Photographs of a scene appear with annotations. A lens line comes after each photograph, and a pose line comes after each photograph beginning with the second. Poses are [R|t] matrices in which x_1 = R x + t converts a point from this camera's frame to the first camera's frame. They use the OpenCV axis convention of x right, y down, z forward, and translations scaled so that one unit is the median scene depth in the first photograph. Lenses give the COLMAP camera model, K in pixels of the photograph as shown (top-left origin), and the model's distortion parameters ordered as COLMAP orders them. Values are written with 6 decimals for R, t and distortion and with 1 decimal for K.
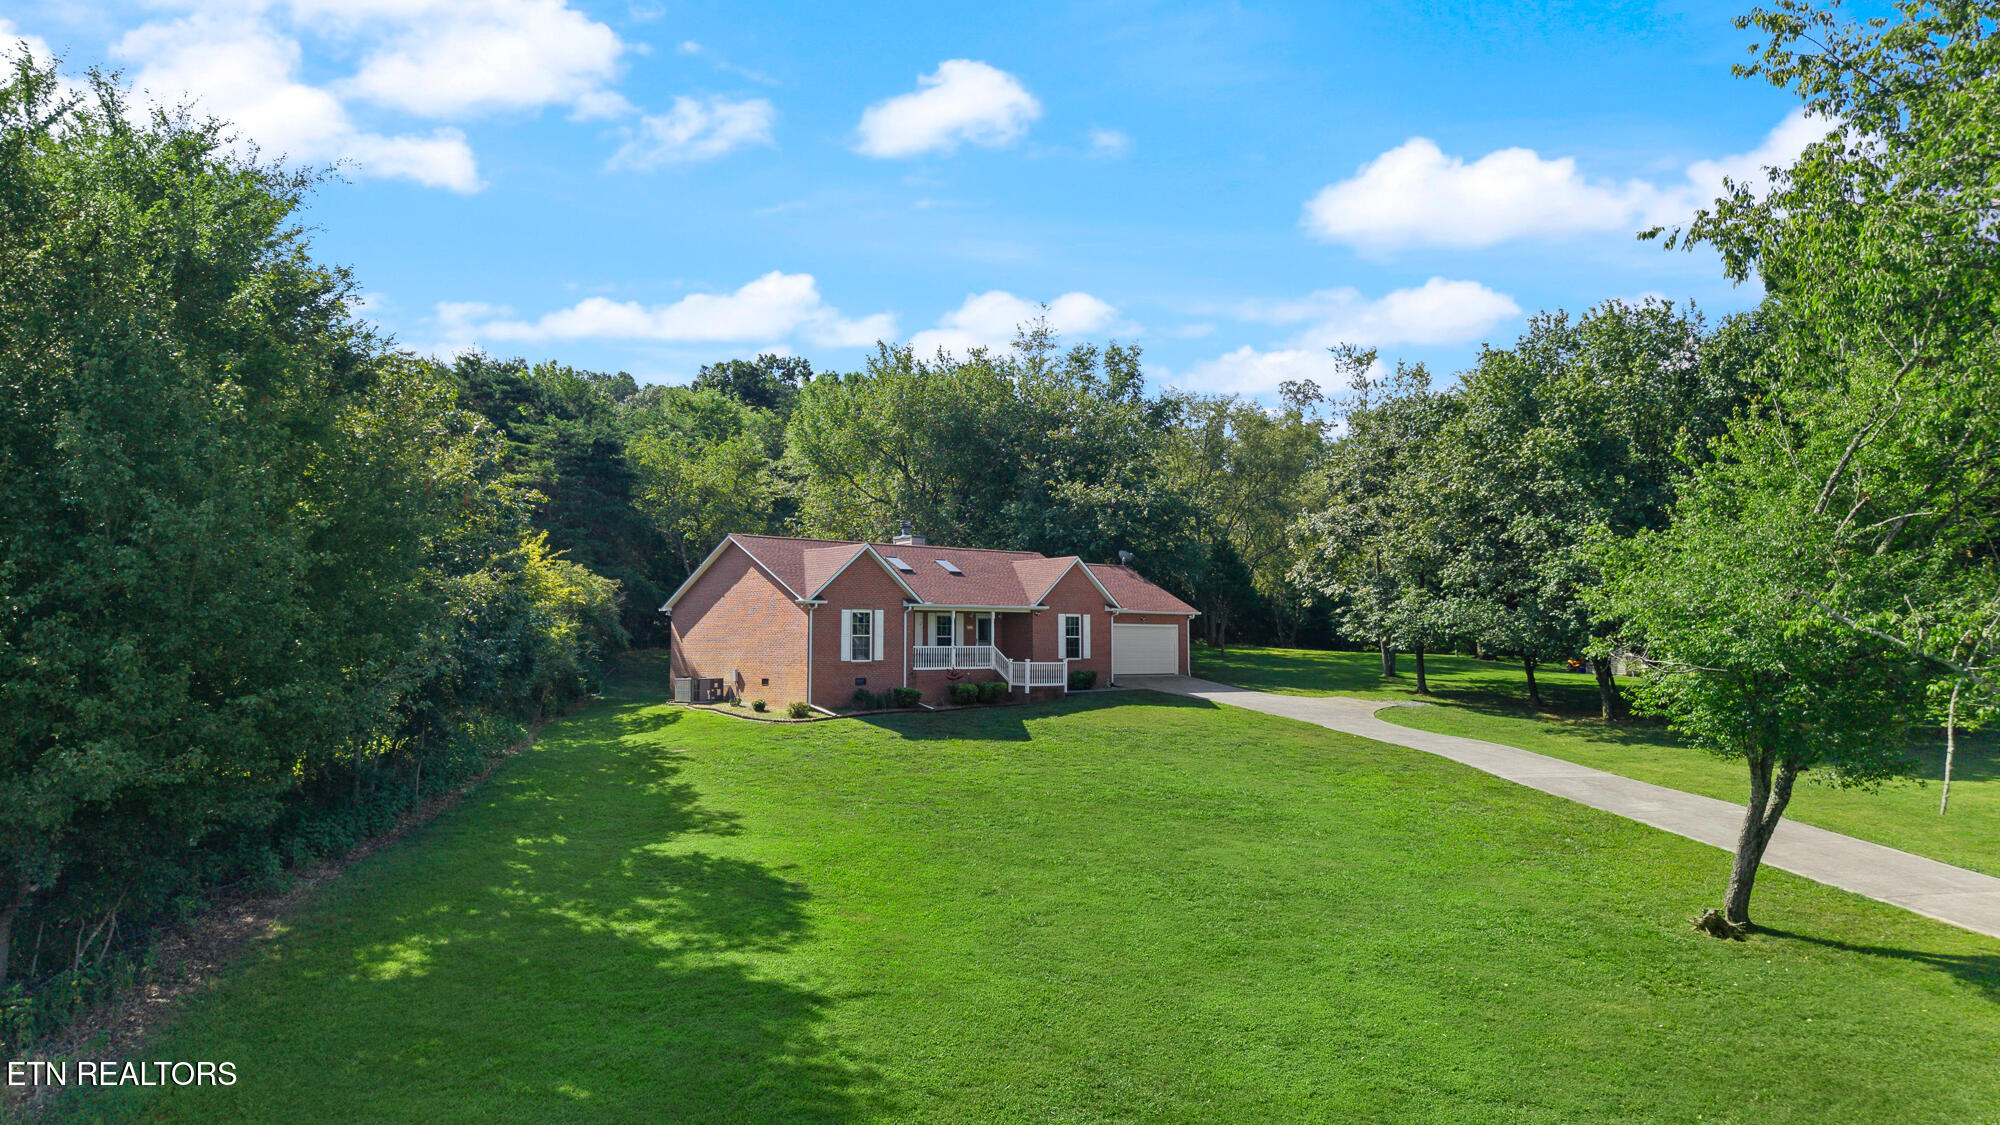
lens RADIAL K [[1385.3, 0, 1004.2], [0, 1385.3, 568.5], [0, 0, 1]] dist [0.000821, -0.000163]
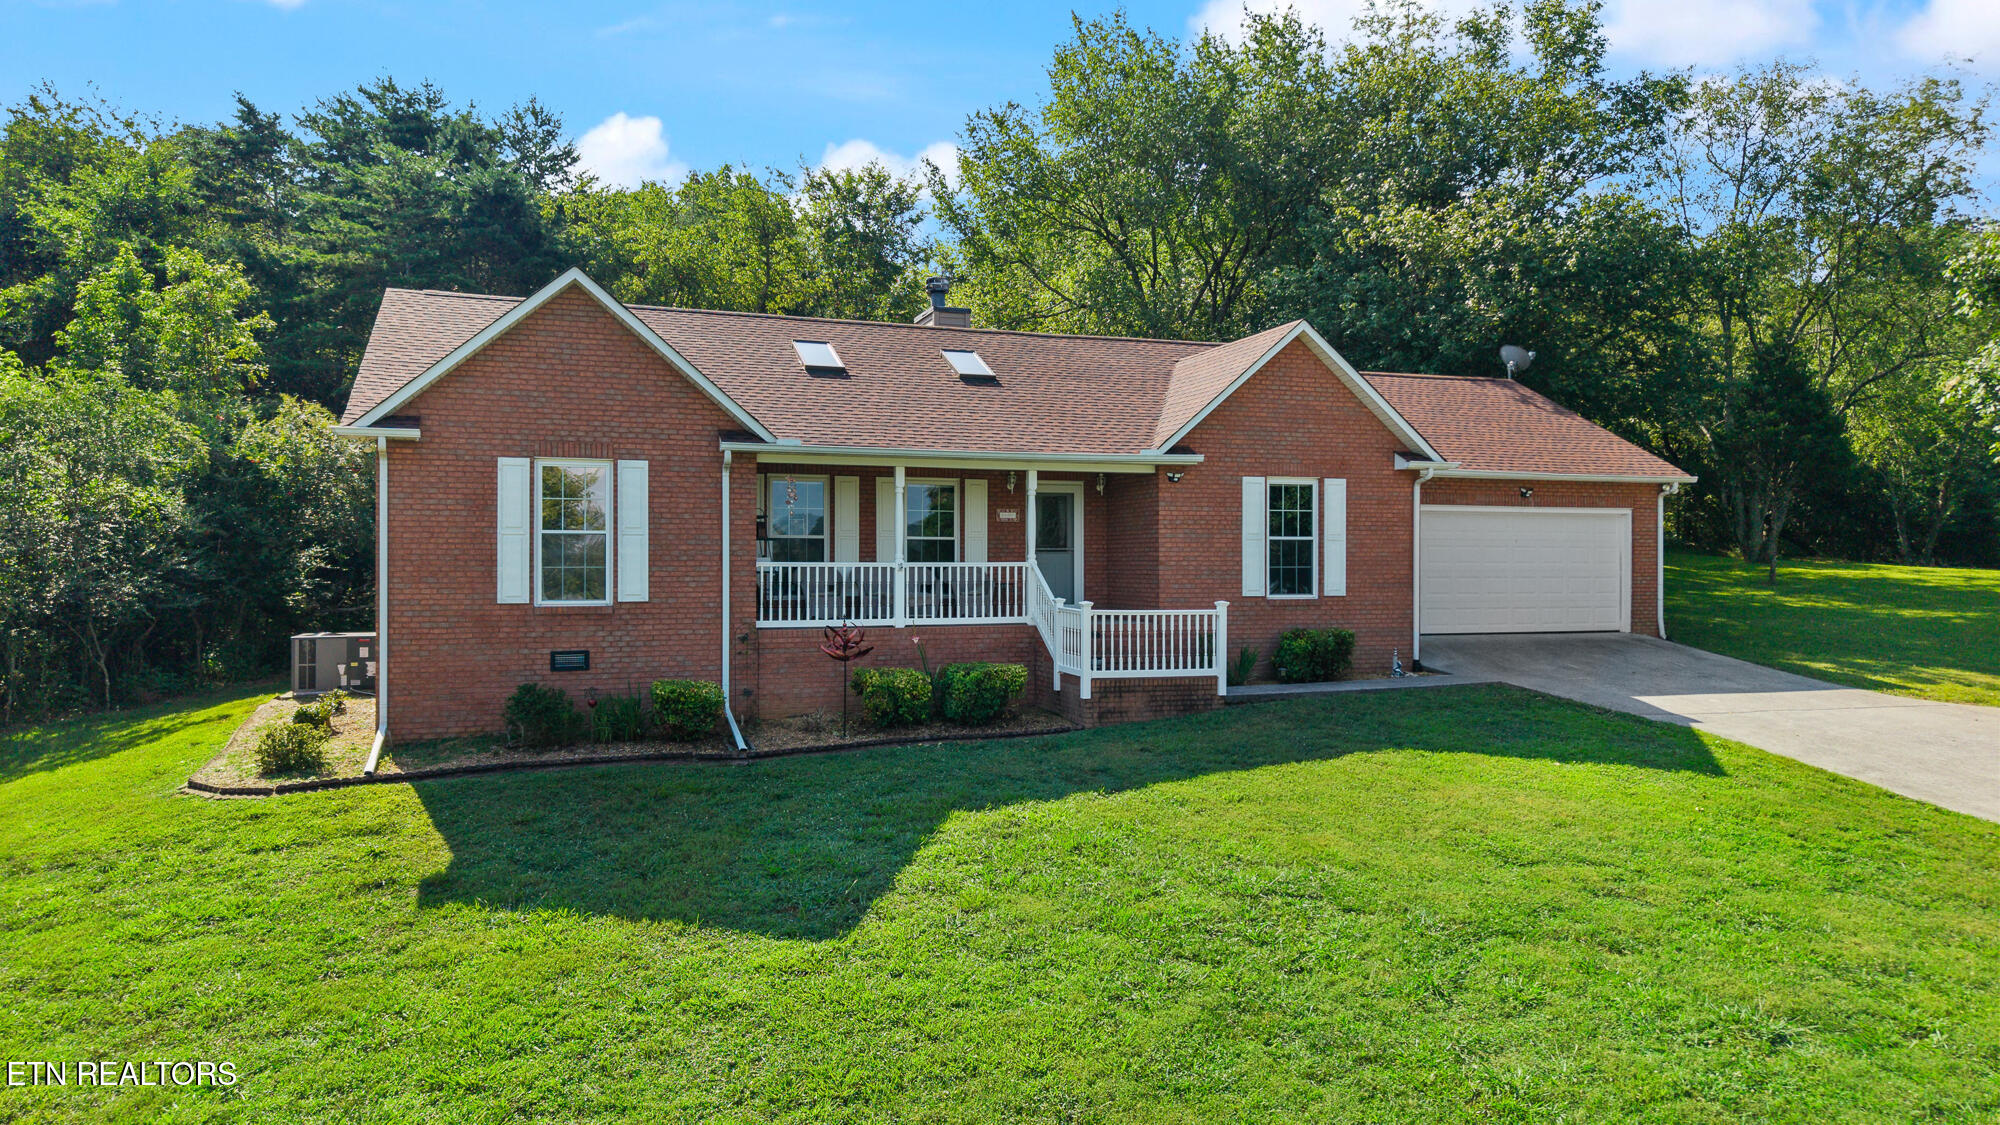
lens RADIAL K [[1385.3, 0, 980.8], [0, 1385.3, 559.8], [0, 0, 1]] dist [0.000821, -0.000163]
pose [[0.928507, 0.002036, -0.371310, 0.111958], [0.019052, 0.998407, 0.053116, 0.033902], [0.370826, -0.056392, 0.926988, 0.625764]]
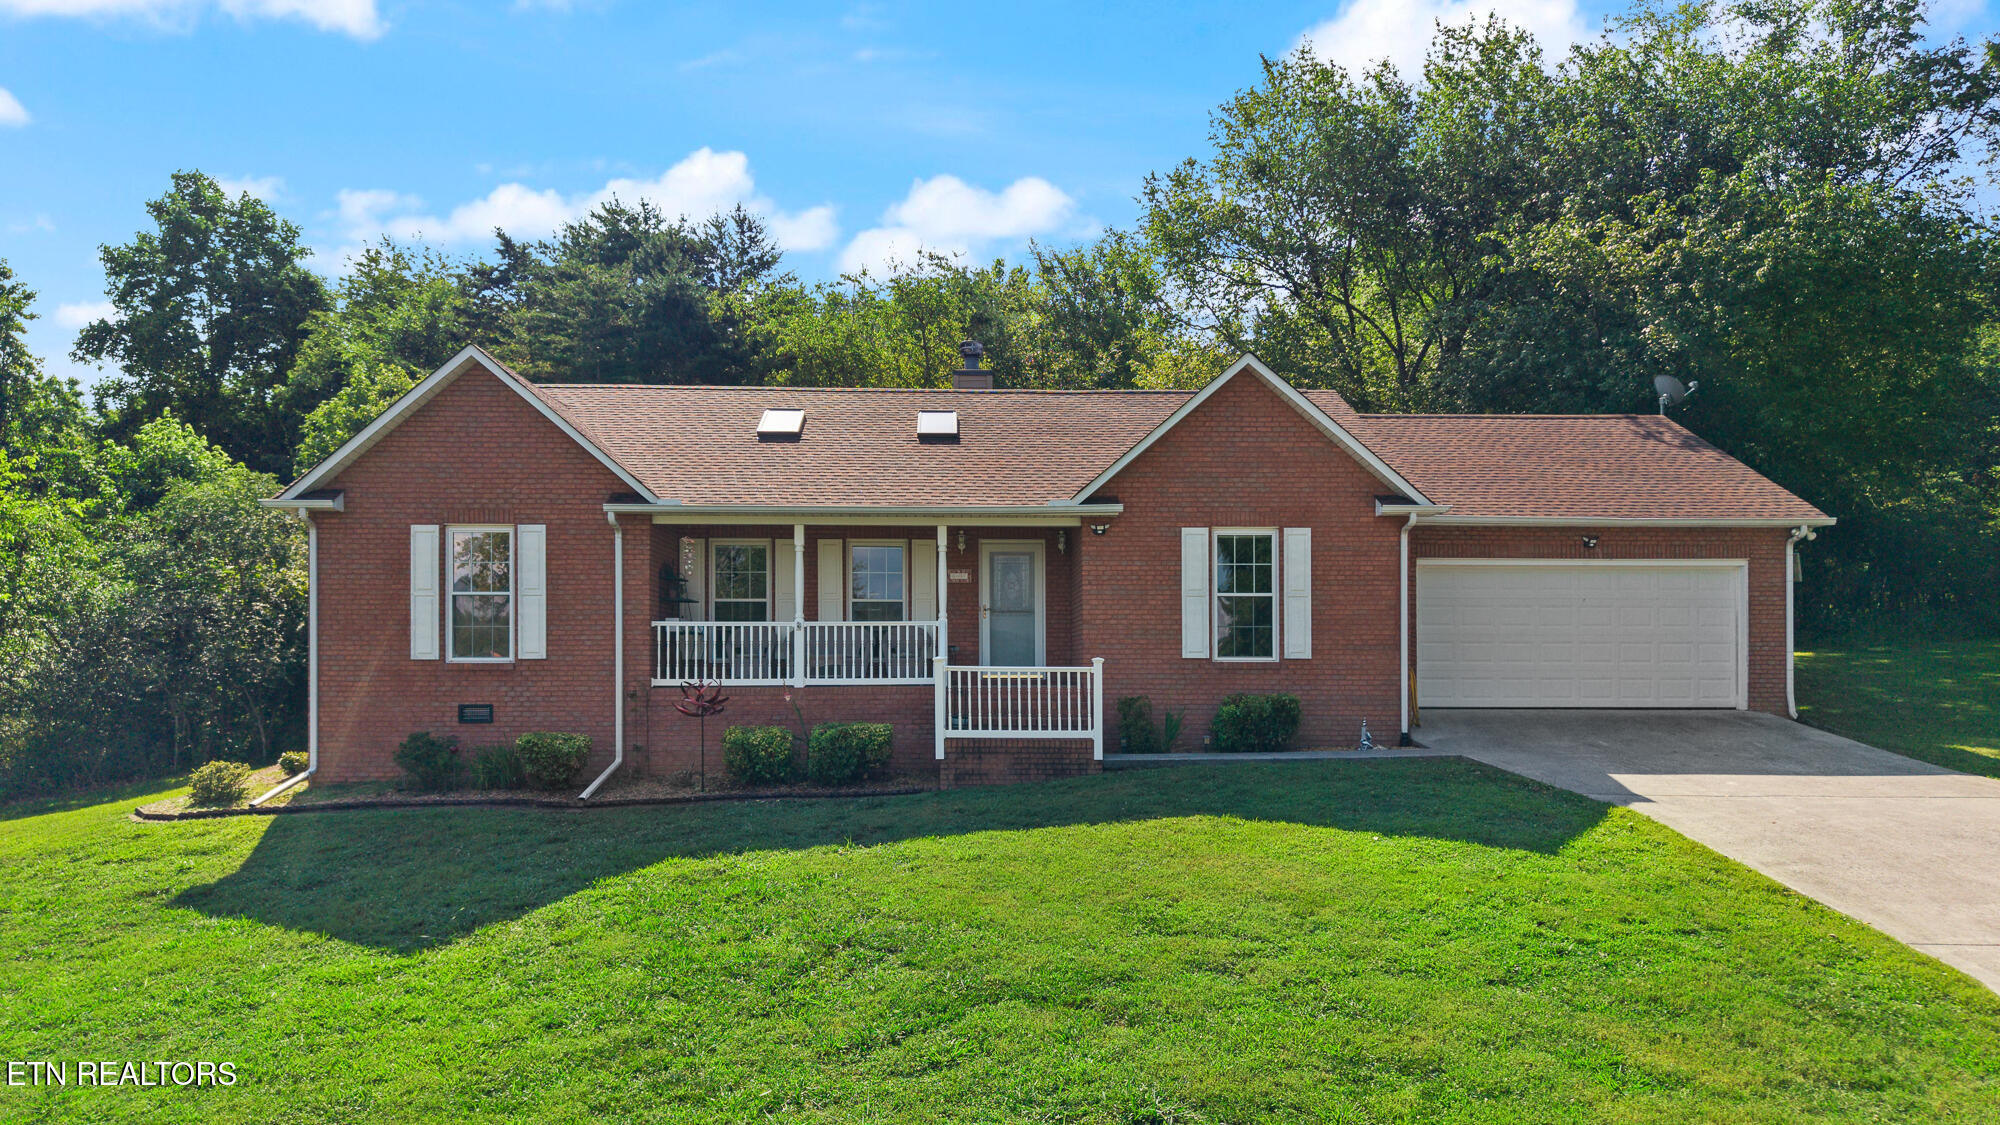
lens RADIAL K [[1385.3, 0, 949.4], [0, 1385.3, 705.1], [0, 0, 1]] dist [0.000821, -0.000163]
pose [[0.772274, 0.019643, -0.634985, 0.212095], [0.036154, 0.996543, 0.074798, 0.048581], [0.634259, -0.080722, 0.768895, 0.695327]]
